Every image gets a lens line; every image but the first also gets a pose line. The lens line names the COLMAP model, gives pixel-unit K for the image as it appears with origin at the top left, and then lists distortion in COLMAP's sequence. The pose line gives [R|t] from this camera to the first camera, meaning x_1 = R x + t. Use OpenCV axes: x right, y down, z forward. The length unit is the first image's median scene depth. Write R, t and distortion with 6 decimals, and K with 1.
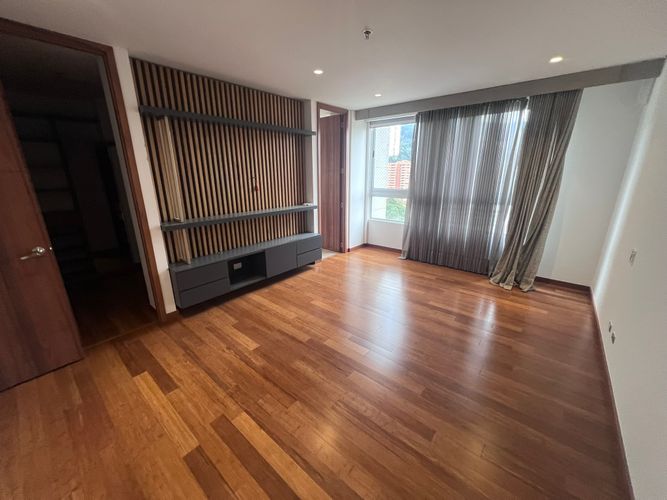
lens RADIAL K [[266.6, 0, 329.9], [0, 266.6, 246.8], [0, 0, 1]] dist [0.001548, 0.000582]
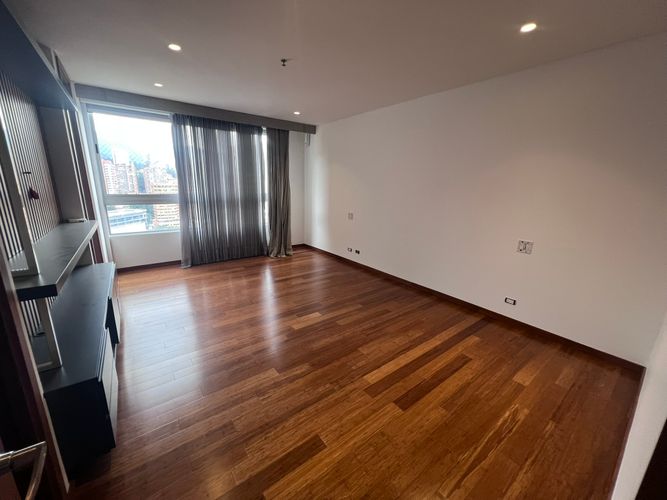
lens RADIAL K [[266.6, 0, 328.5], [0, 266.6, 251.1], [0, 0, 1]] dist [0.001548, 0.000582]
pose [[0.226705, -0.230265, 0.946352, -1.032932], [0.247970, 0.953278, 0.172548, -0.106254], [-0.941868, 0.195549, 0.273211, 0.563161]]
